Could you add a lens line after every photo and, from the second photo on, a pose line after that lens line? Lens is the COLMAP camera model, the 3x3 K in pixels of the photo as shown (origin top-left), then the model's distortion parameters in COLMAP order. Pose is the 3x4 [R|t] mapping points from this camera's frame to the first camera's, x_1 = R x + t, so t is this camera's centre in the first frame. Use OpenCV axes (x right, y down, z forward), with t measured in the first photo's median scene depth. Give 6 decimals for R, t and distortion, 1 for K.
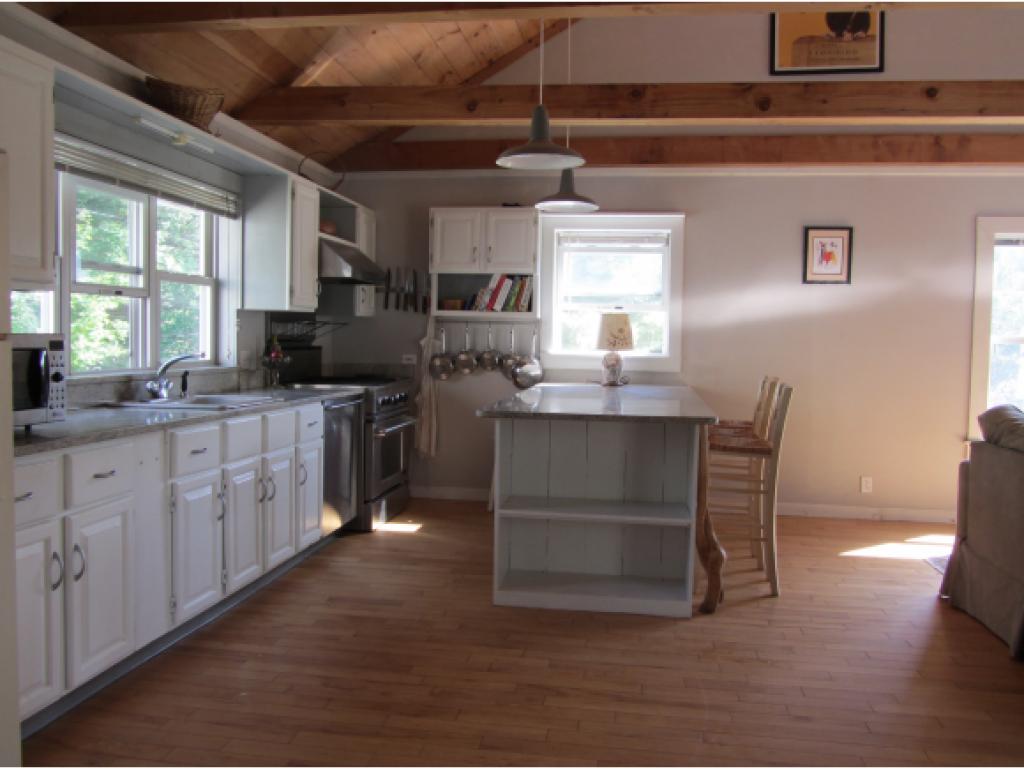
lens RADIAL K [[867.3, 0, 518.3], [0, 867.3, 370.7], [0, 0, 1]] dist [-0.030846, 0.009412]
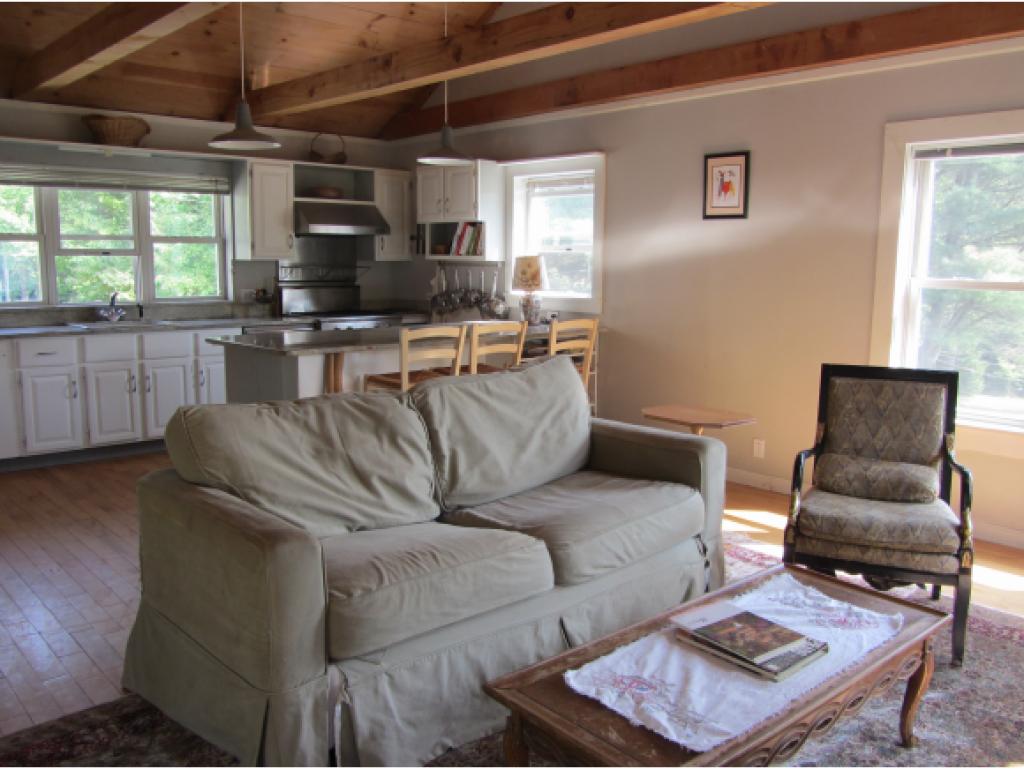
lens RADIAL K [[867.3, 0, 518.3], [0, 867.3, 370.7], [0, 0, 1]] dist [-0.030846, 0.009412]
pose [[0.770473, 0.068774, -0.633752, 0.769260], [-0.018095, 0.996122, 0.086099, -0.017793], [0.637216, -0.054869, 0.768730, 0.175675]]
